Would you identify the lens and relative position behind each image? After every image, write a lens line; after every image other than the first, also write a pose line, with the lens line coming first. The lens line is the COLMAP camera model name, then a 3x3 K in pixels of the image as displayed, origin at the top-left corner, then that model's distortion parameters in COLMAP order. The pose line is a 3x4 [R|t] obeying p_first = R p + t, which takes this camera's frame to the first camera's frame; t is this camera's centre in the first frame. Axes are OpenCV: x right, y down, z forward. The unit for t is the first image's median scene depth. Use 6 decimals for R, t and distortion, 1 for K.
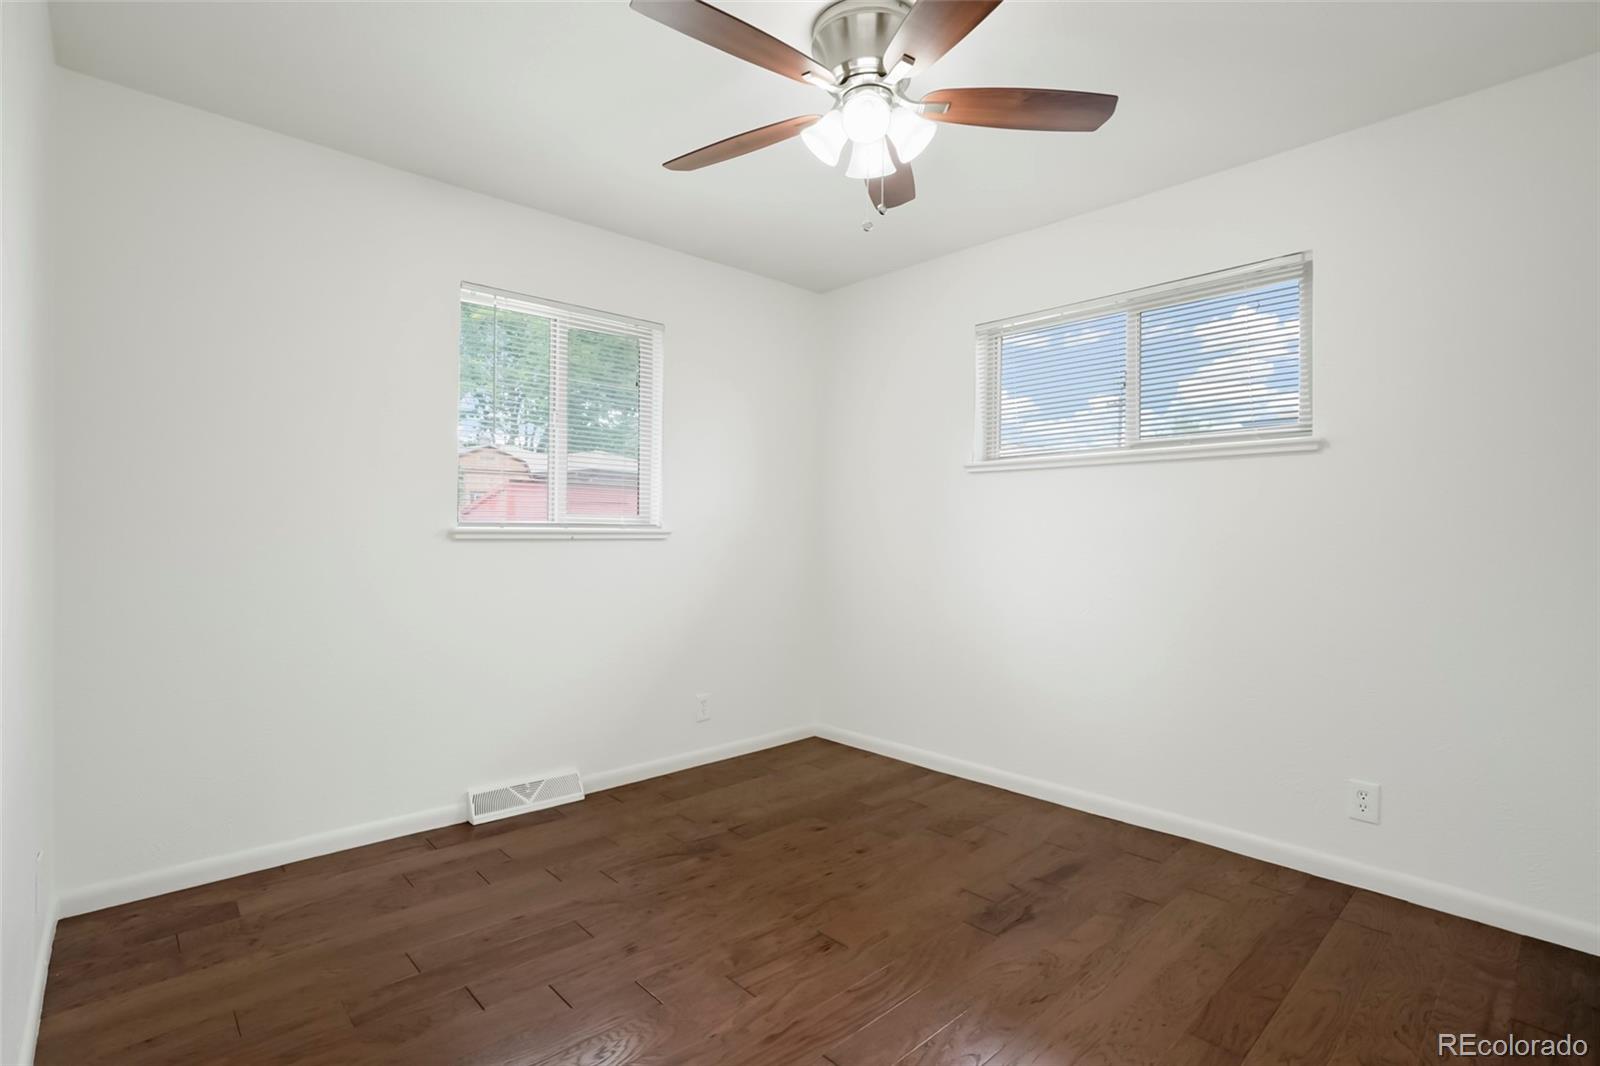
lens RADIAL K [[759.5, 0, 790.8], [0, 759.5, 529.2], [0, 0, 1]] dist [-0.057404, 0.027485]
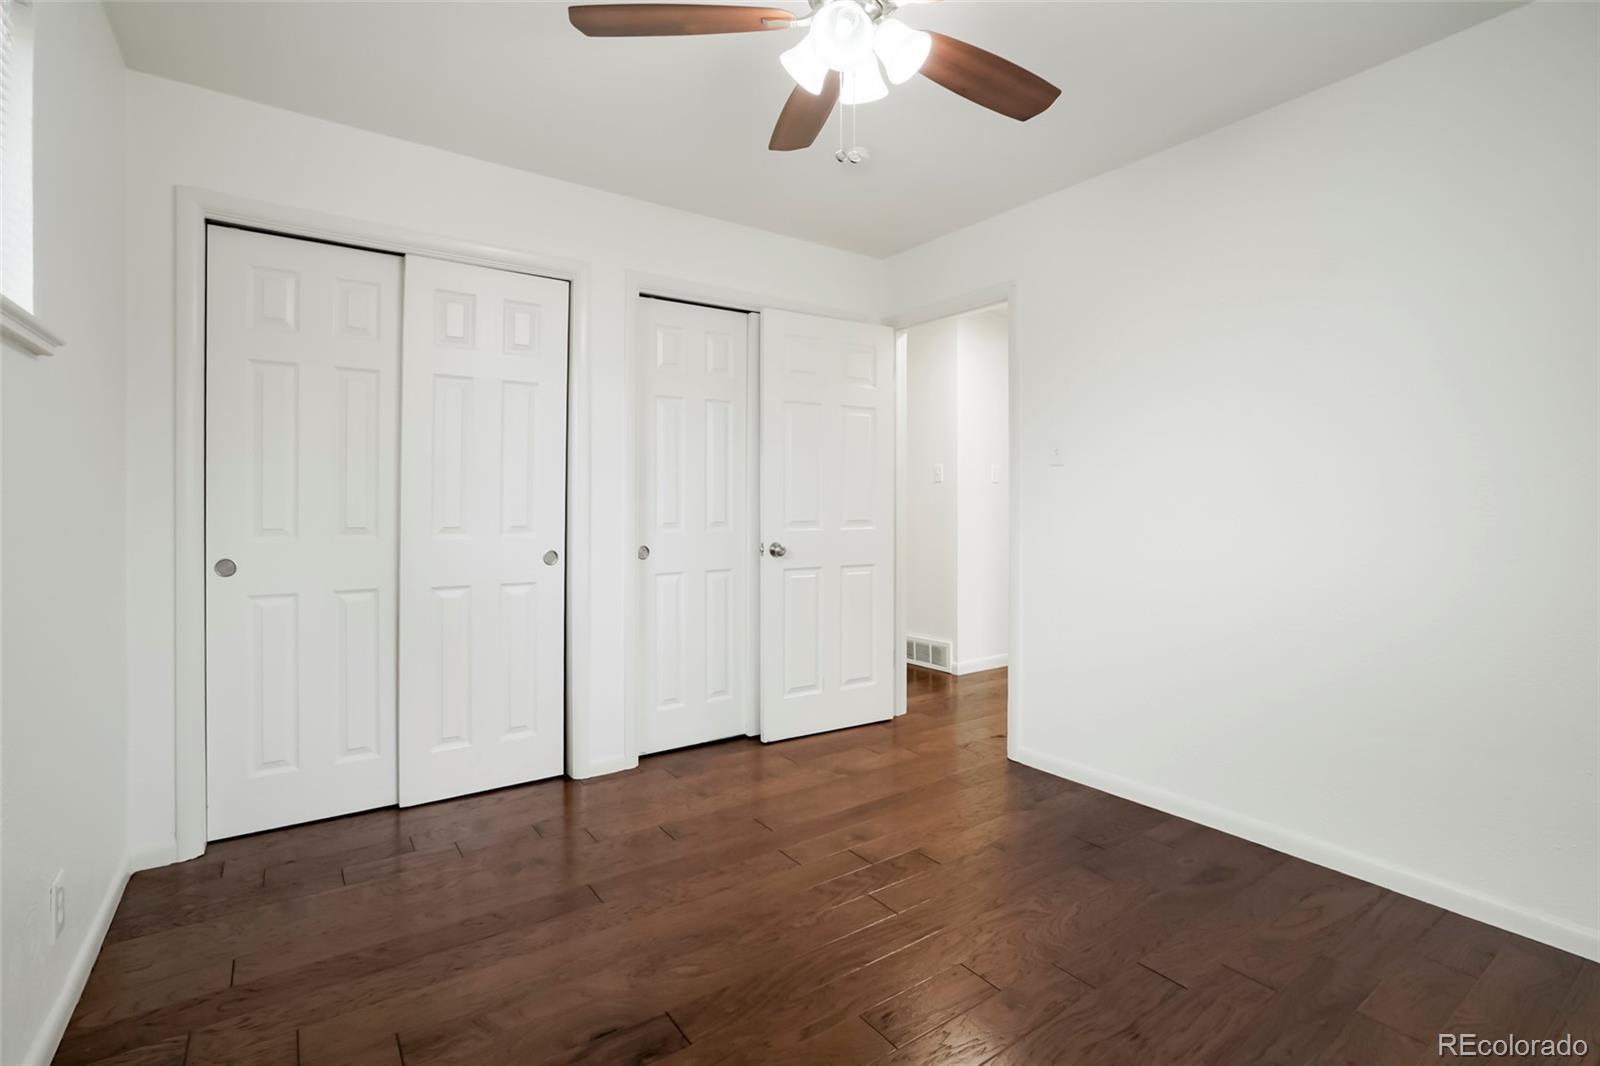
lens RADIAL K [[759.5, 0, 790.8], [0, 759.5, 529.2], [0, 0, 1]] dist [-0.057404, 0.027485]
pose [[-0.991624, -0.012078, 0.128596, 0.056048], [-0.008580, 0.999579, 0.027721, 0.010255], [-0.128876, 0.026385, -0.991310, 1.912620]]
